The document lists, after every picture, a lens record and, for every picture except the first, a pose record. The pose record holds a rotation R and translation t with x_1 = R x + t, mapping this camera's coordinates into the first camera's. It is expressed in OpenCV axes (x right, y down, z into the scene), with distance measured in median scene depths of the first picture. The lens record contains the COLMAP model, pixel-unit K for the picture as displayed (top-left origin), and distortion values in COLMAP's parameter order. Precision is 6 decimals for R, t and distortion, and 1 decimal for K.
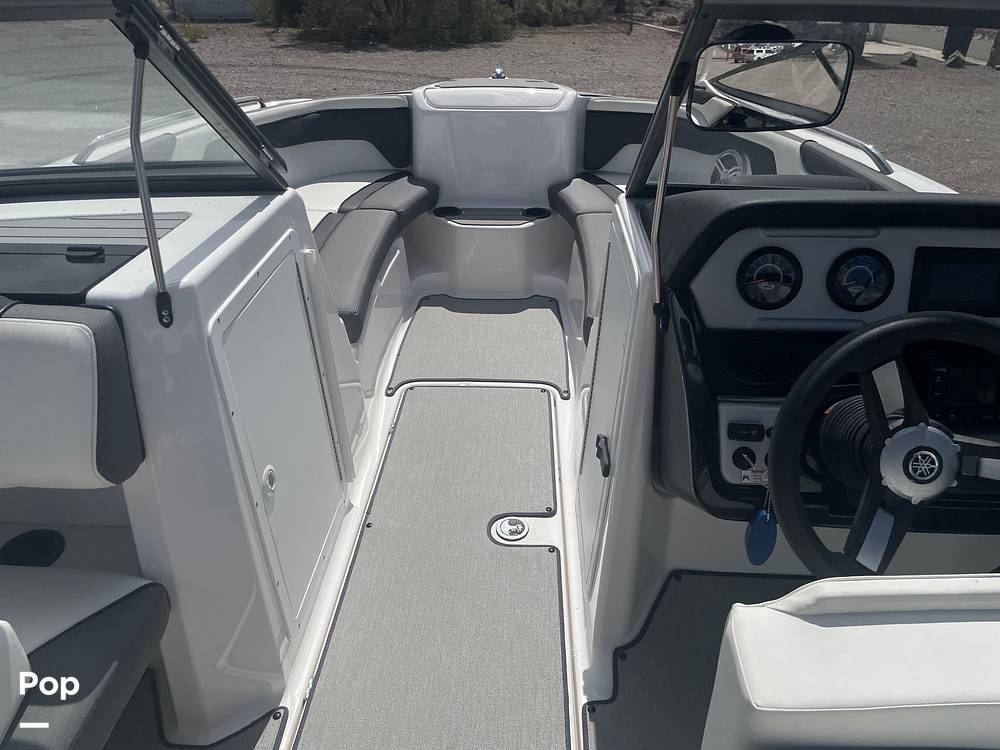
lens RADIAL K [[760.5, 0, 501.4], [0, 760.5, 363.5], [0, 0, 1]] dist [0.081336, -0.103282]
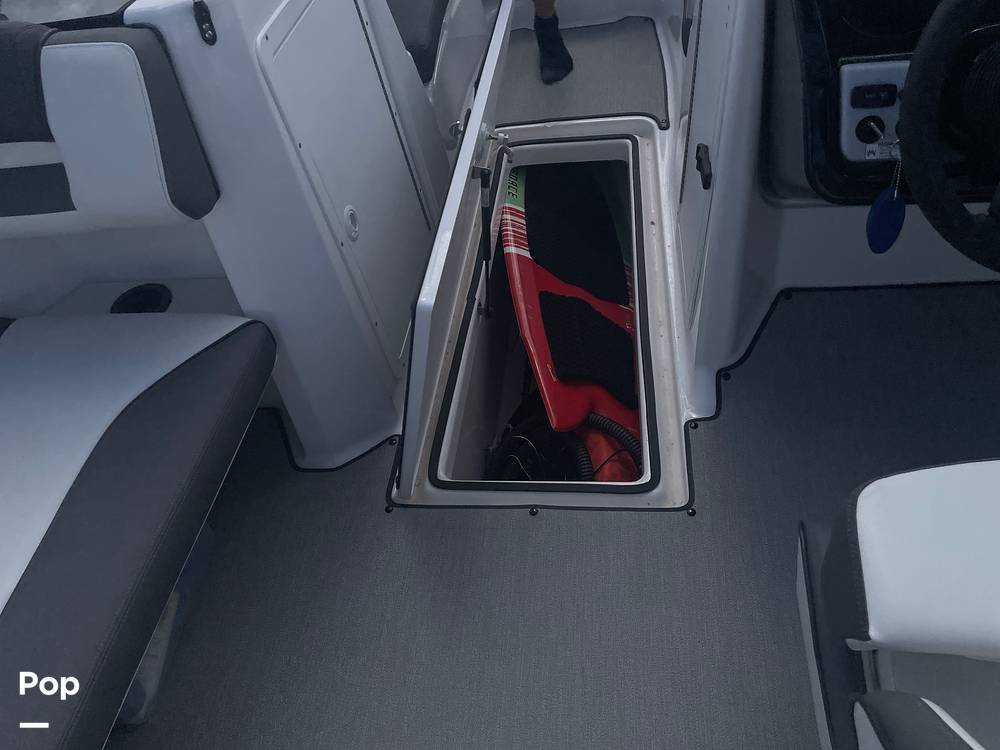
lens RADIAL K [[760.5, 0, 497.9], [0, 760.5, 364.1], [0, 0, 1]] dist [0.081336, -0.103282]
pose [[0.987497, -0.051707, -0.148917, 0.015673], [0.091420, 0.957436, 0.273787, 0.069042], [0.128422, -0.283978, 0.950192, 0.039833]]
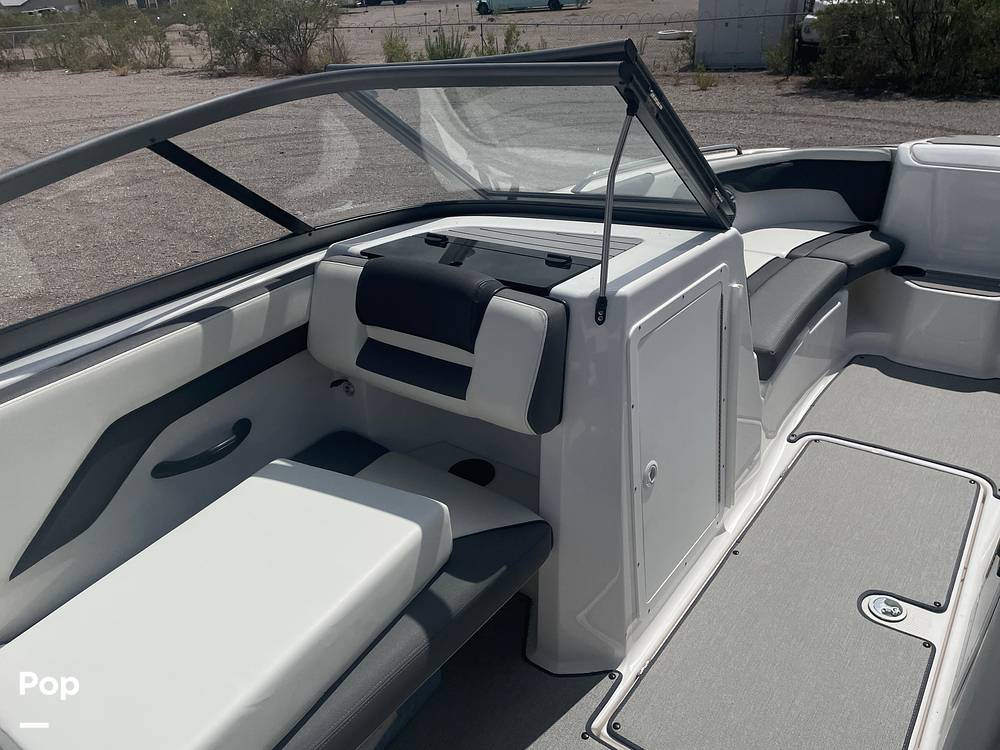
lens RADIAL K [[760.5, 0, 494.2], [0, 760.5, 364.1], [0, 0, 1]] dist [0.081336, -0.103282]
pose [[0.821821, 0.204066, -0.531947, 0.071178], [-0.231239, 0.972767, 0.015926, 0.025293], [0.520710, 0.109919, 0.846628, -0.098601]]
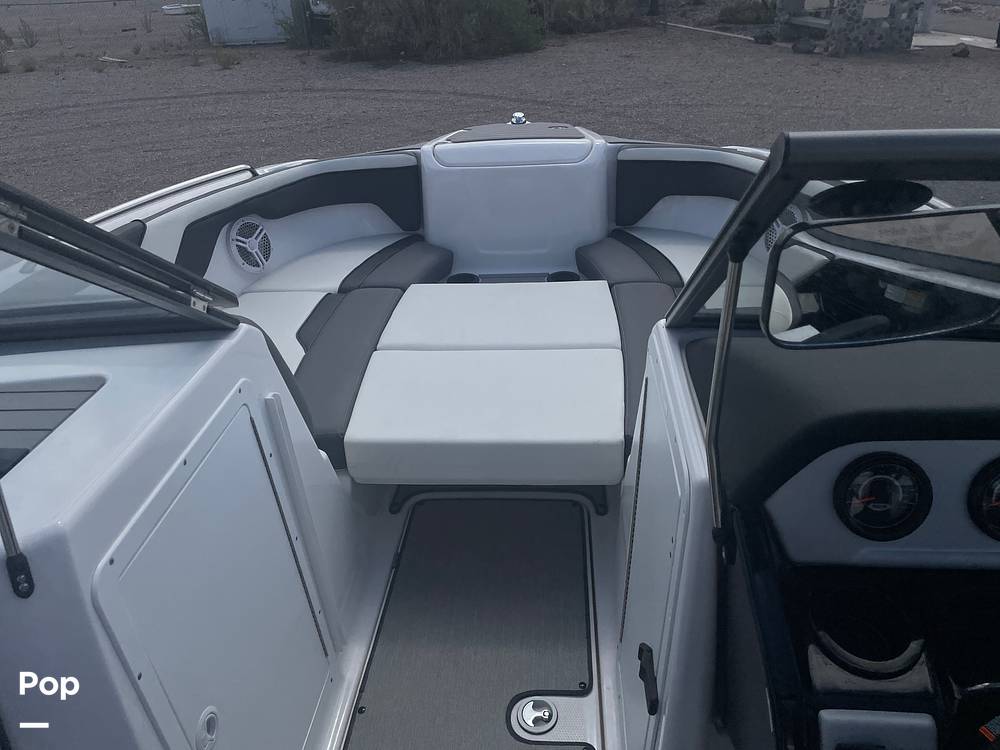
lens RADIAL K [[760.5, 0, 501.6], [0, 760.5, 359.6], [0, 0, 1]] dist [0.081336, -0.103282]
pose [[0.998070, -0.028352, -0.055241, 0.037687], [0.027794, 0.999555, -0.010840, -0.176027], [0.055524, 0.009284, 0.998414, 0.216446]]
